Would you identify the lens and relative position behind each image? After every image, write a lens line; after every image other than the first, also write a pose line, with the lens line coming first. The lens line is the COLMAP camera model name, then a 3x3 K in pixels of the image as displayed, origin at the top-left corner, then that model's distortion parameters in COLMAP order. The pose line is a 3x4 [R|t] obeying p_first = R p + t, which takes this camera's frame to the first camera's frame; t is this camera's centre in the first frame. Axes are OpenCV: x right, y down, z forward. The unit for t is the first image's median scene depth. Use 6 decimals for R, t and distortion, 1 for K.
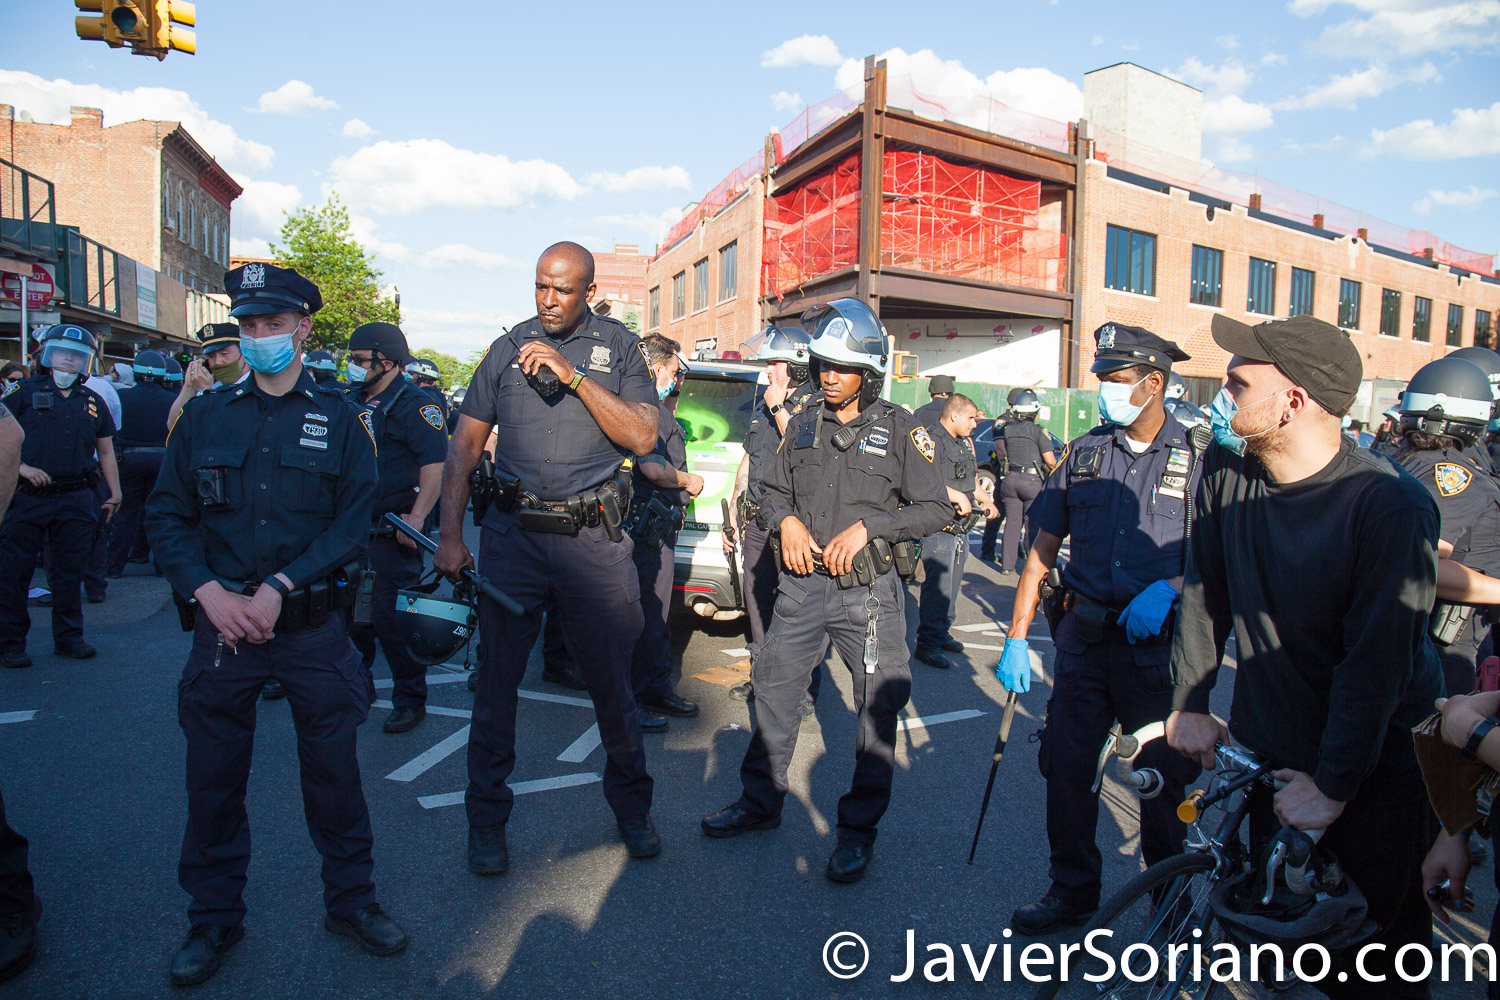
lens RADIAL K [[1000.4, 0, 748.7], [0, 1000.4, 492.8], [0, 0, 1]] dist [-0.140216, 0.086165]
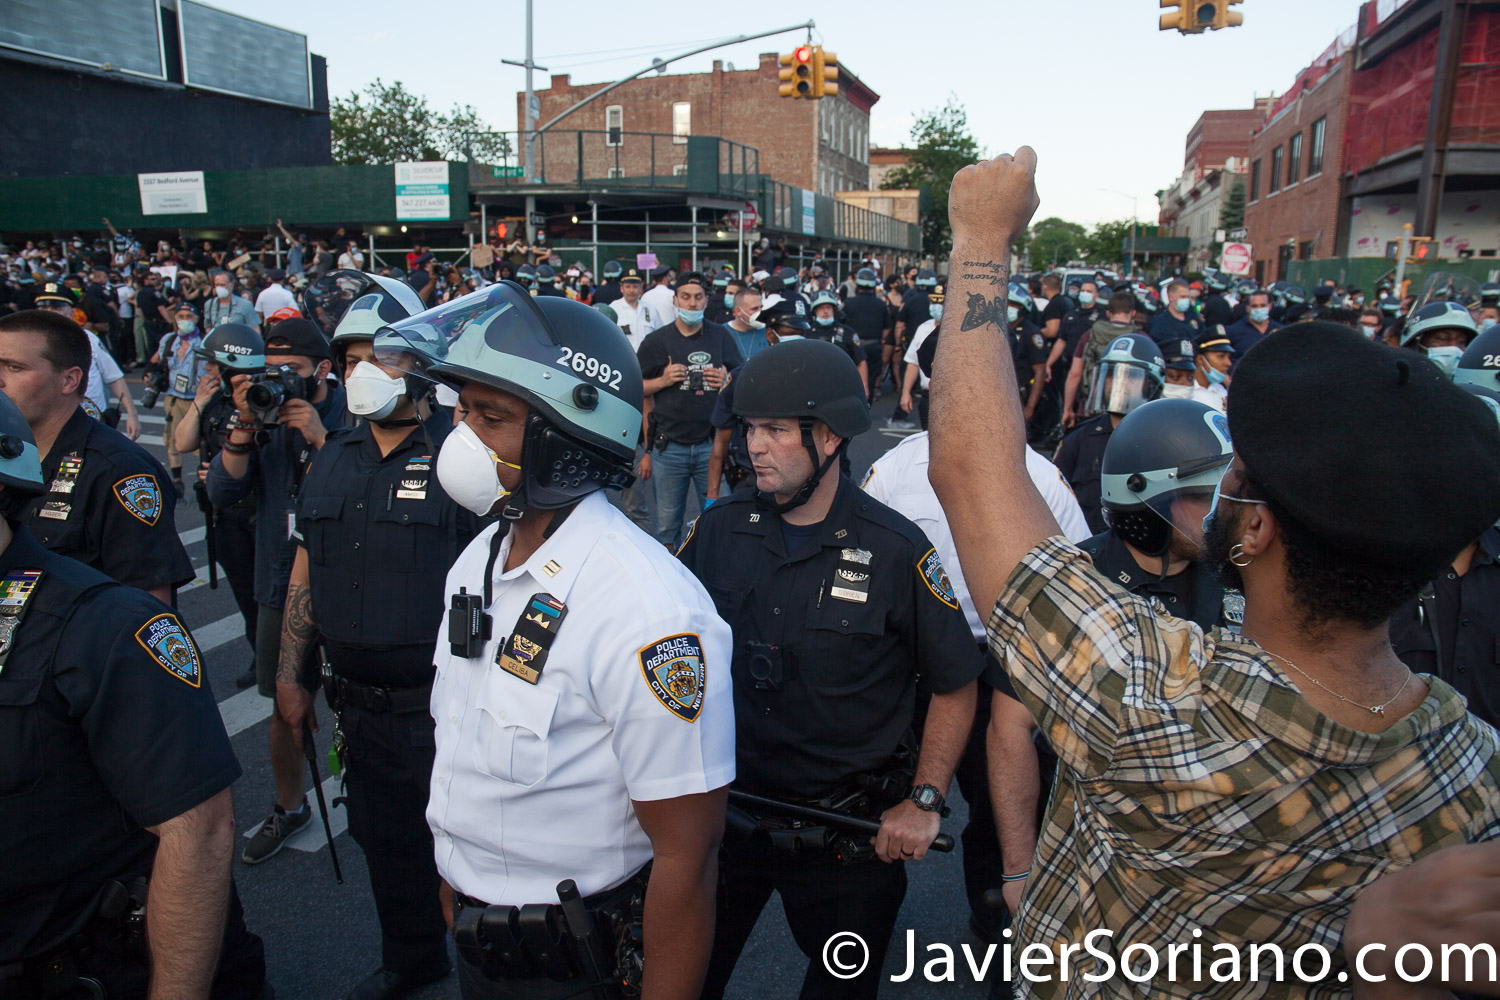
lens RADIAL K [[1000.4, 0, 748.7], [0, 1000.4, 492.8], [0, 0, 1]] dist [-0.140216, 0.086165]
pose [[0.817409, 0.102865, -0.566799, 0.104373], [-0.024989, 0.989333, 0.143512, 0.000170], [0.575515, -0.103144, 0.811261, -0.173321]]
